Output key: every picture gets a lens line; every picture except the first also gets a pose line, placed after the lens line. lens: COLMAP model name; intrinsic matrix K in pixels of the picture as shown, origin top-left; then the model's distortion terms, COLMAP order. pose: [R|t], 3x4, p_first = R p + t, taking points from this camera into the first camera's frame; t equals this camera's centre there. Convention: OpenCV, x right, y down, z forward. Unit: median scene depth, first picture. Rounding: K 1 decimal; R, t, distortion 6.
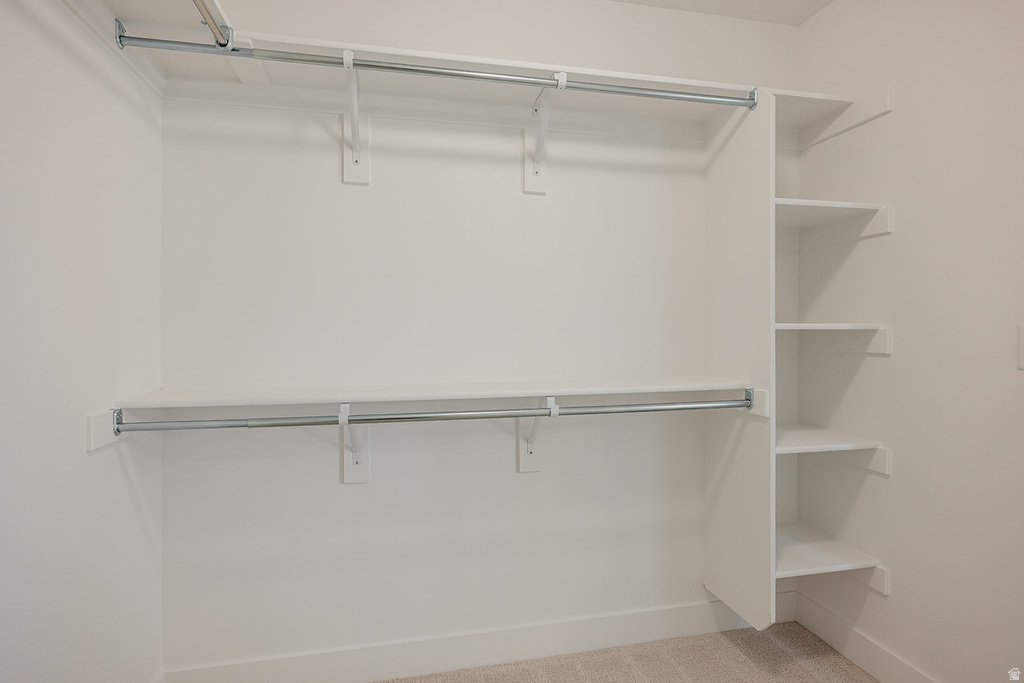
lens RADIAL K [[543.7, 0, 508.6], [0, 543.7, 333.9], [0, 0, 1]] dist [-0.002088, -0.003816]
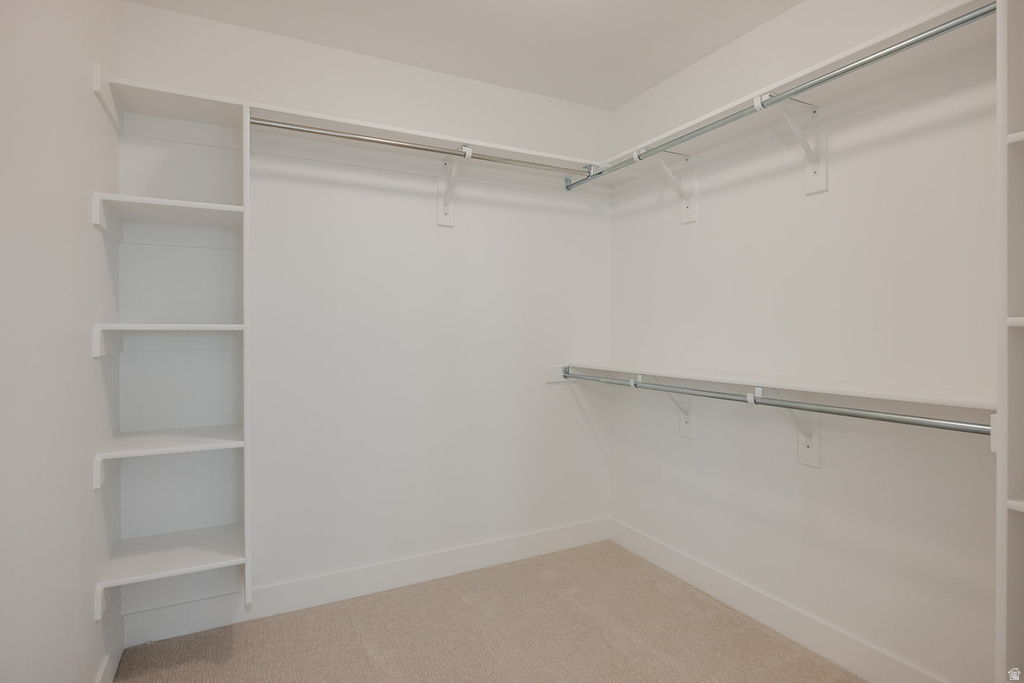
lens RADIAL K [[543.7, 0, 530.2], [0, 543.7, 333.1], [0, 0, 1]] dist [-0.002088, -0.003816]
pose [[0.274509, 0.008170, -0.961550, 0.983066], [0.000729, 0.999962, 0.008704, -0.005762], [0.961584, -0.003091, 0.274492, 0.231536]]
